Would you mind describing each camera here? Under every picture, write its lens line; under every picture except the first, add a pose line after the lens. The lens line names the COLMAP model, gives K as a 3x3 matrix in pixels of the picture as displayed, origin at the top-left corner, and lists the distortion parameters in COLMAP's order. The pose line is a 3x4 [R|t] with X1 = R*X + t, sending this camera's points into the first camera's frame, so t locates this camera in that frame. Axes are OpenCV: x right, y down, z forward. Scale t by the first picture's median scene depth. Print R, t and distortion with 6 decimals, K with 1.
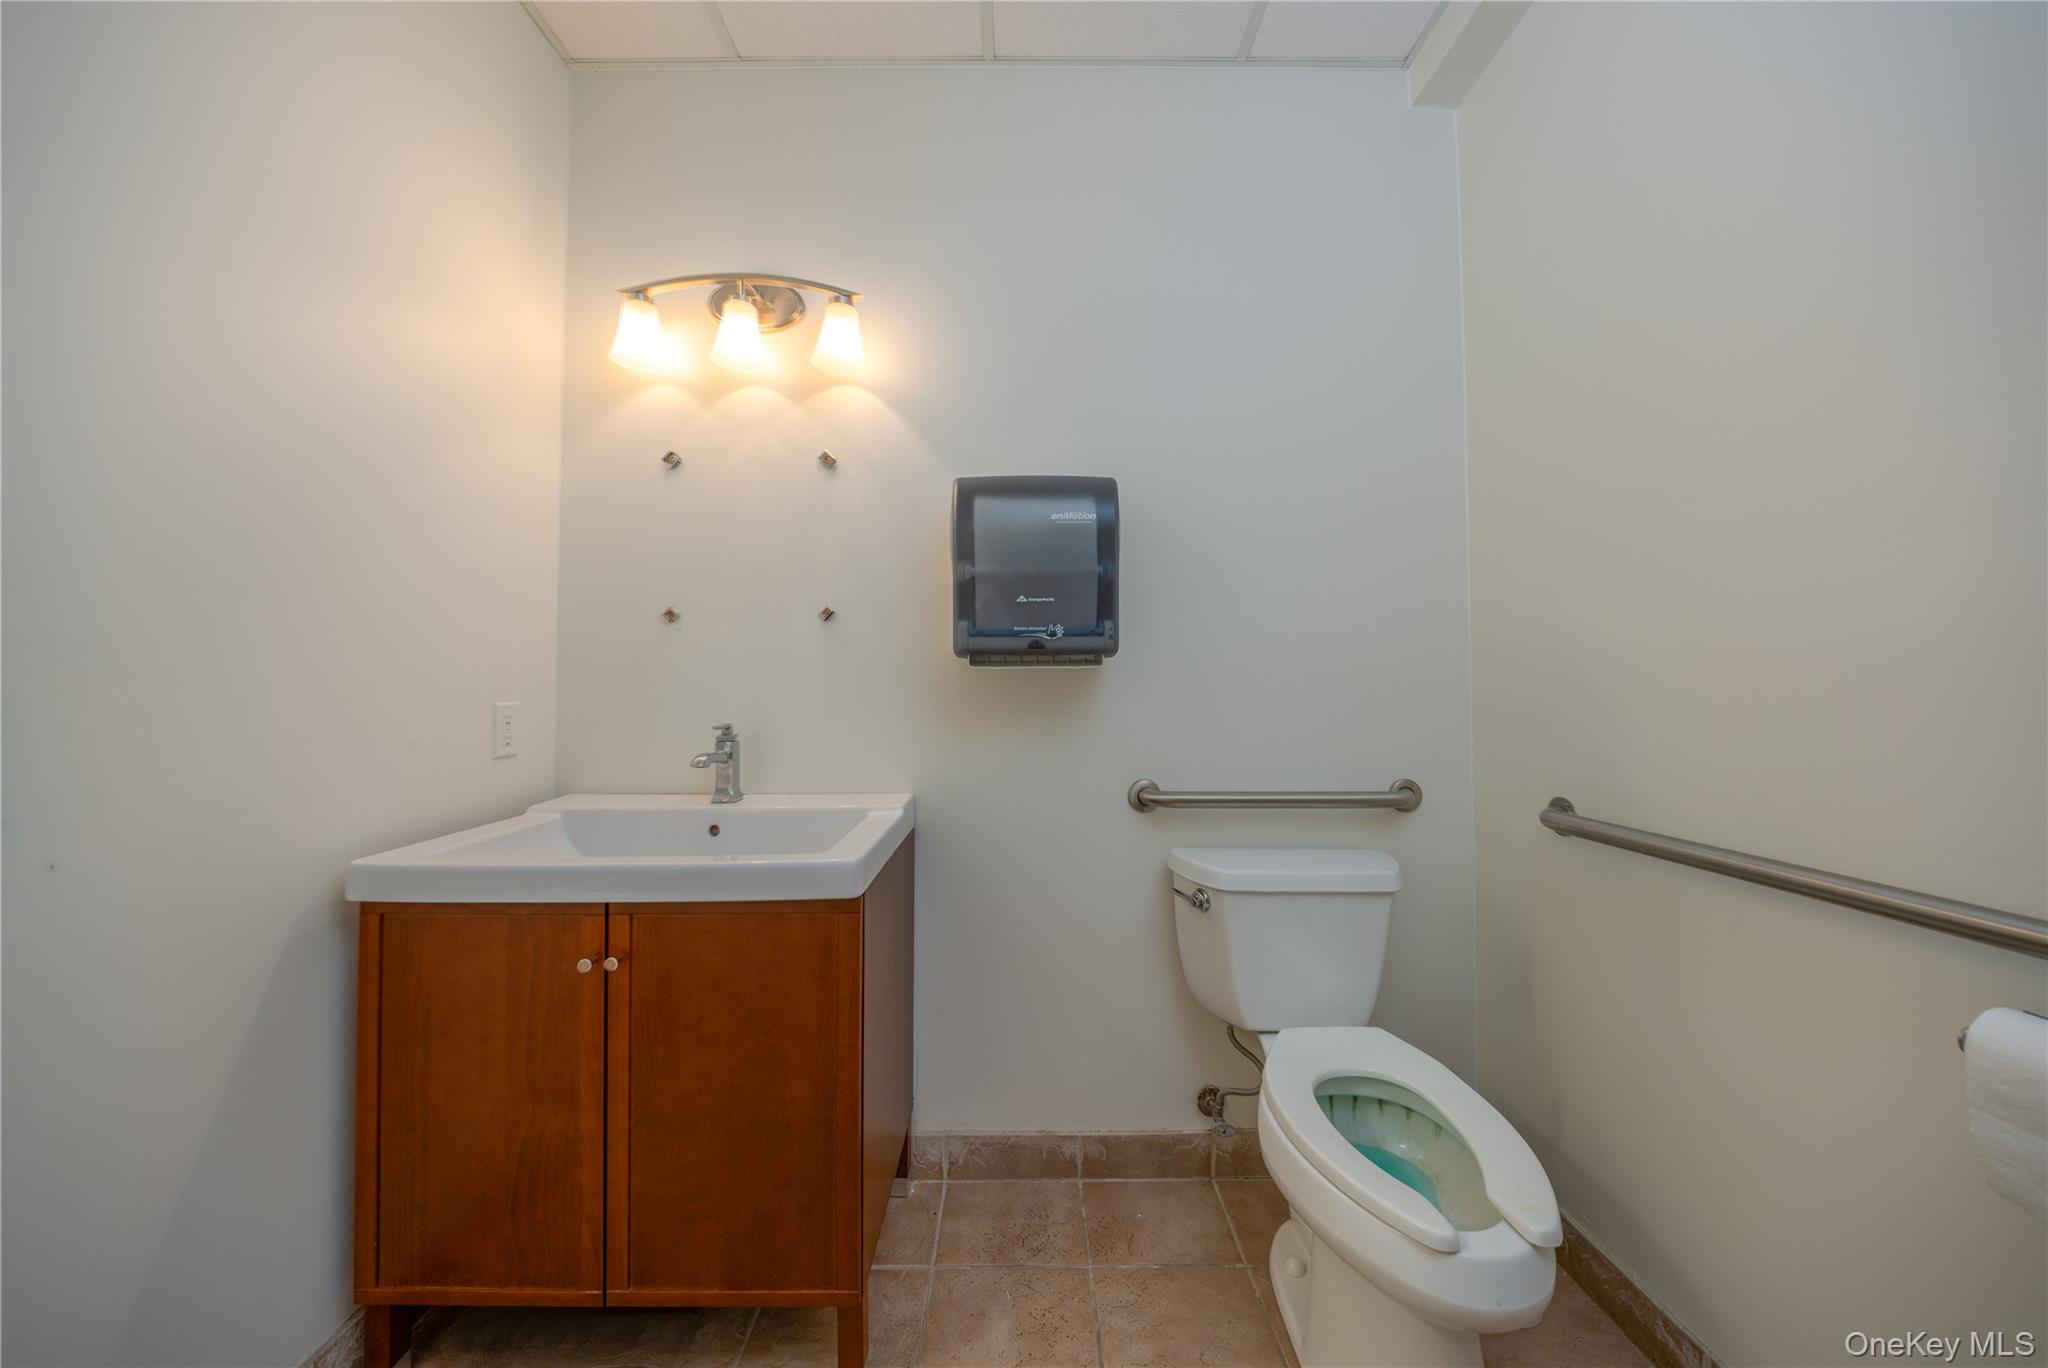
lens RADIAL K [[697.9, 0, 1017.6], [0, 697.9, 677.5], [0, 0, 1]] dist [-0.006320, 0.000007]
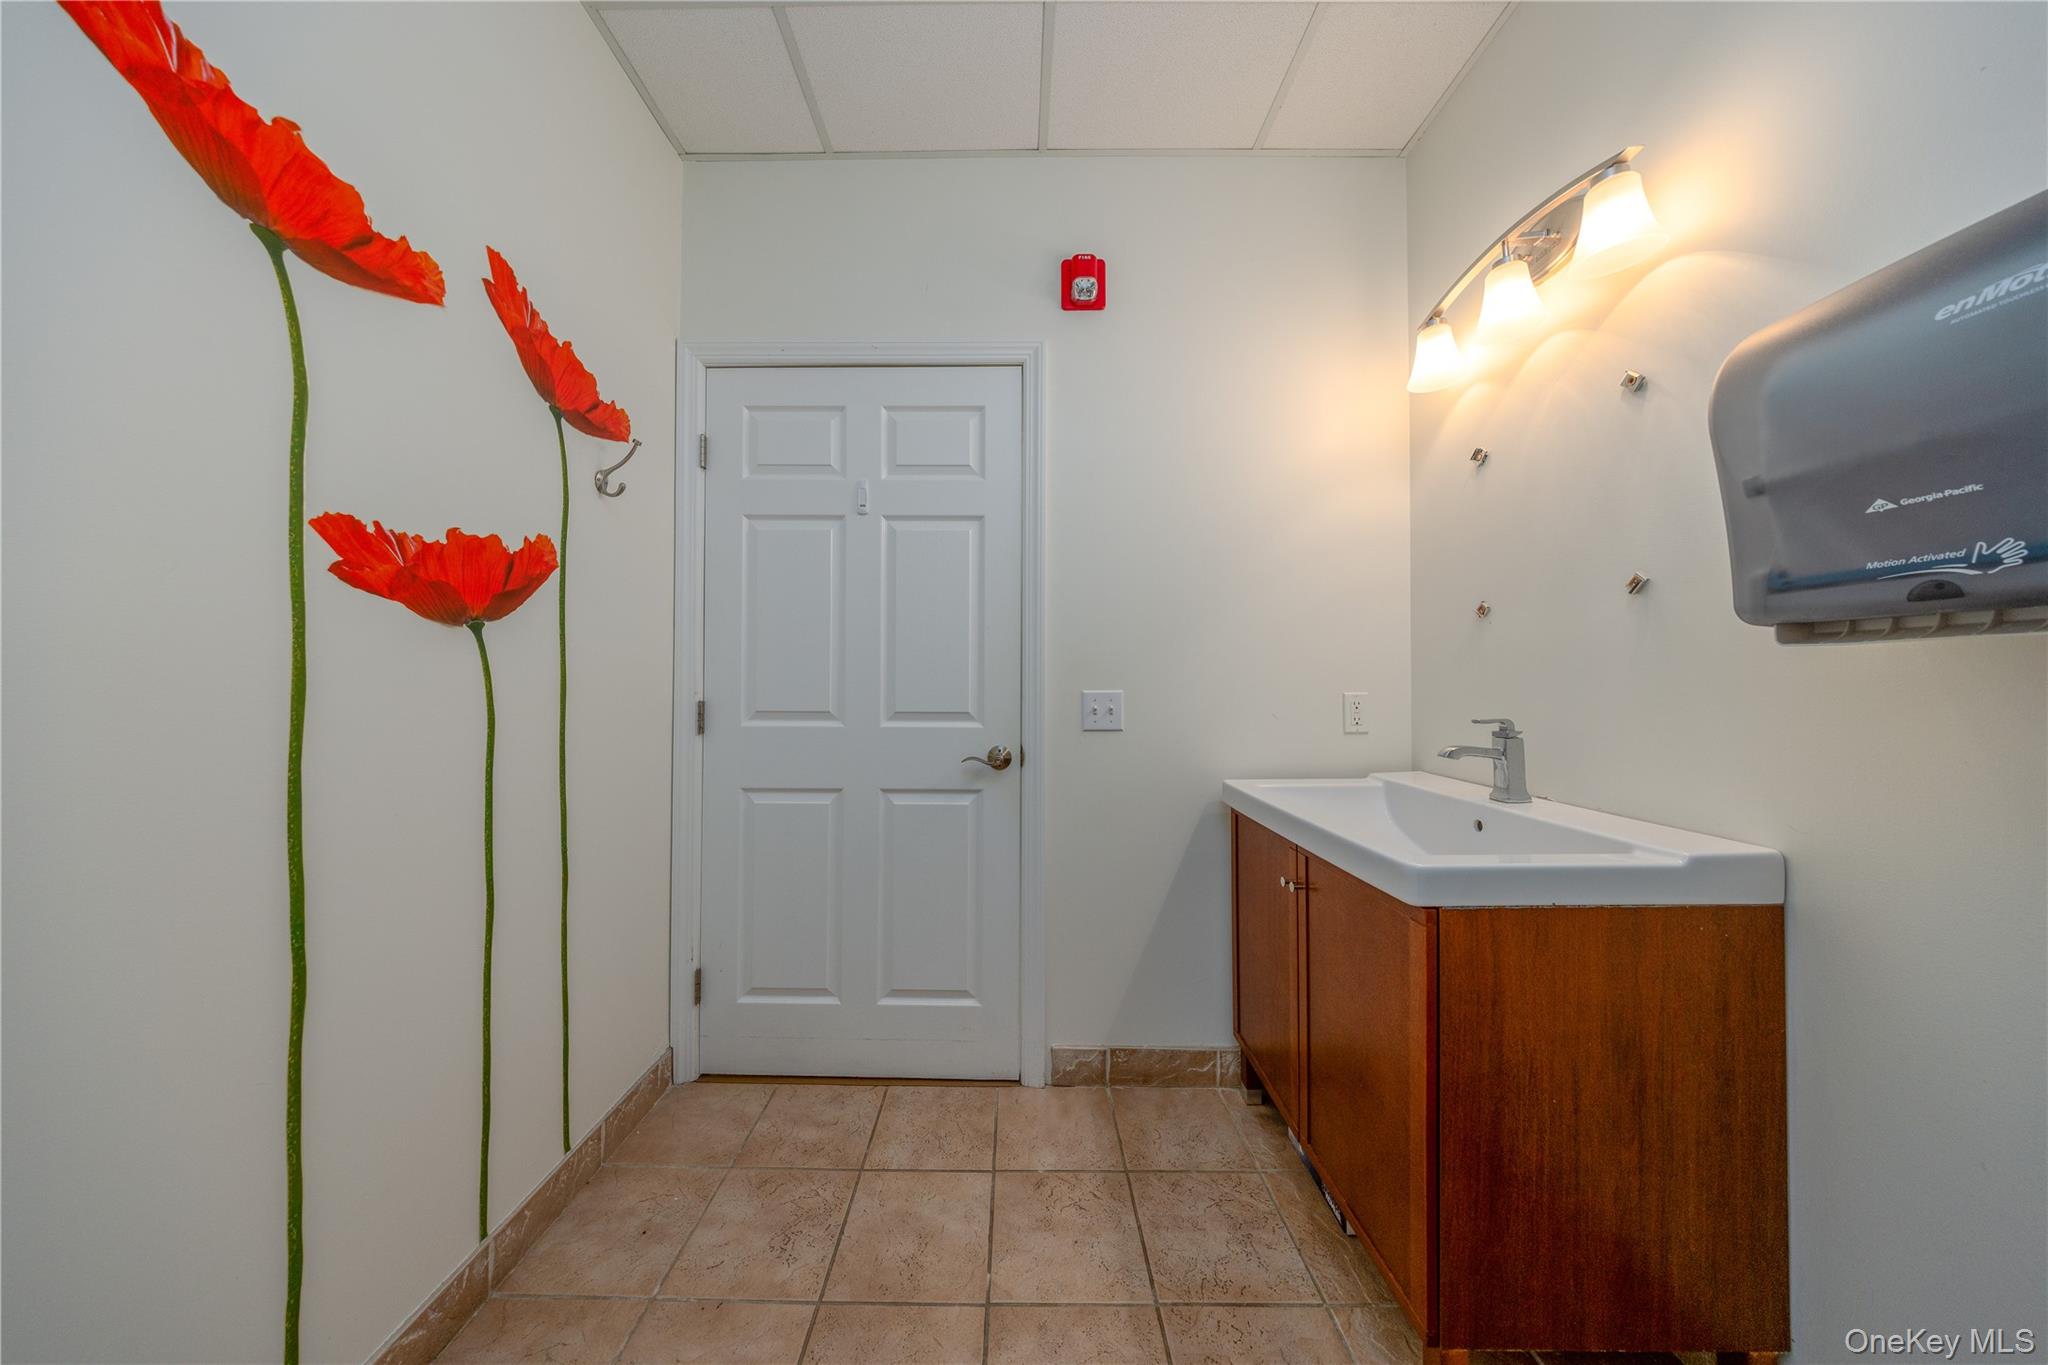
lens RADIAL K [[605.0, 0, 1017.0], [0, 605.0, 683.6], [0, 0, 1]] dist [0.000988, 0.000073]
pose [[-0.003027, 0.001587, -0.999994, 0.446282], [0.024446, 0.999700, 0.001512, 0.001006], [0.999697, -0.024441, -0.003064, 0.362340]]
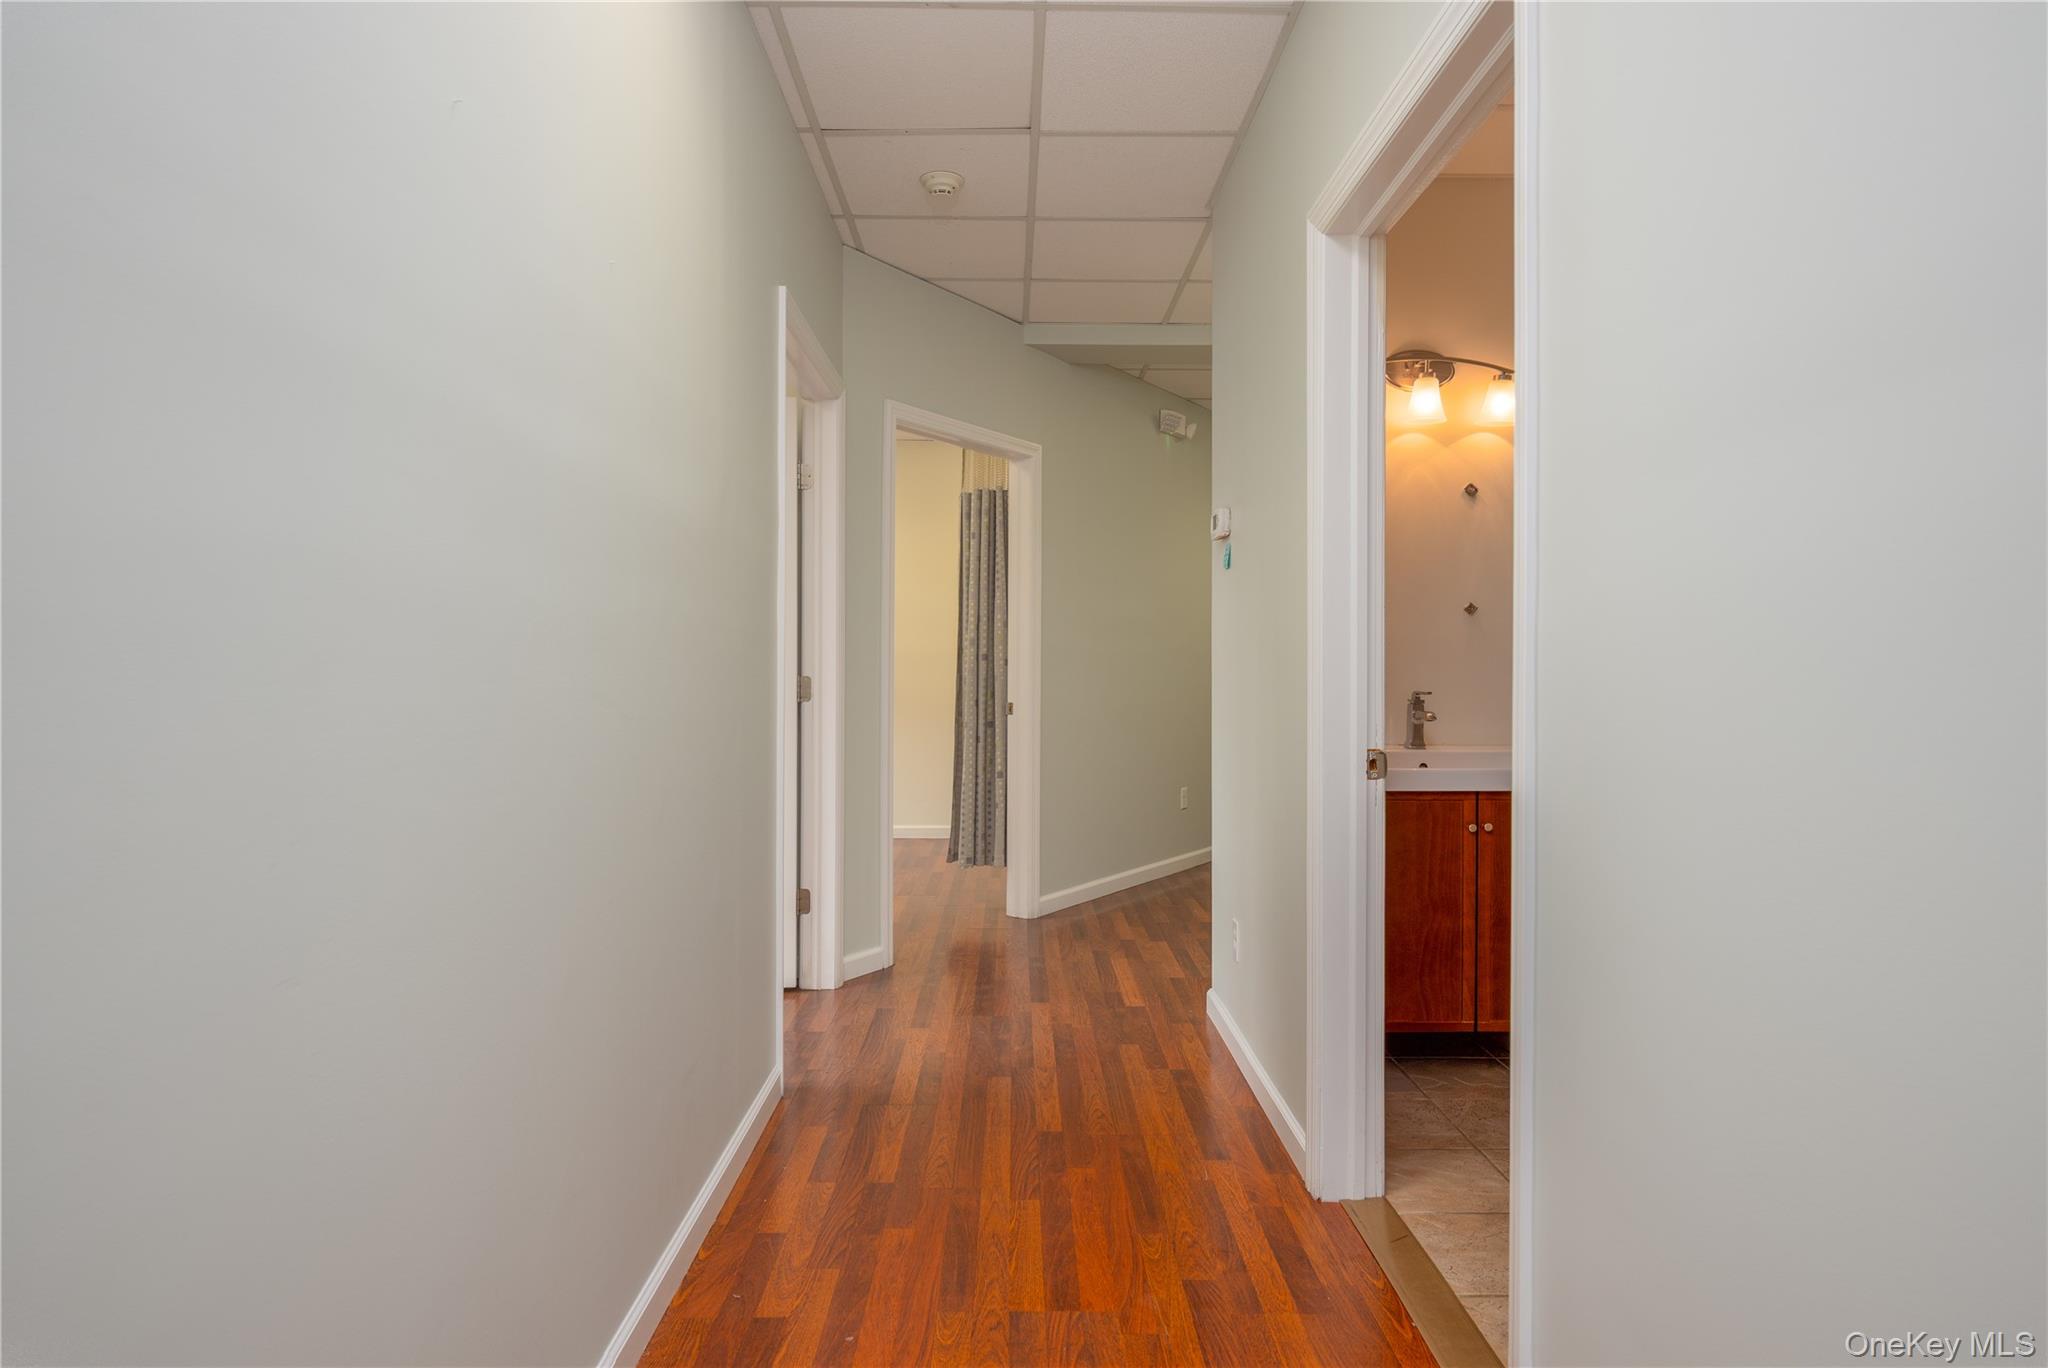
lens RADIAL K [[1082.6, 0, 1035.2], [0, 1082.6, 694.4], [0, 0, 1]] dist [-0.000376, -0.000189]
pose [[0.999974, -0.007165, -0.001088, -1.252266], [0.007198, 0.999404, 0.033772, -0.003904], [0.000845, -0.033779, 0.999429, -1.205653]]
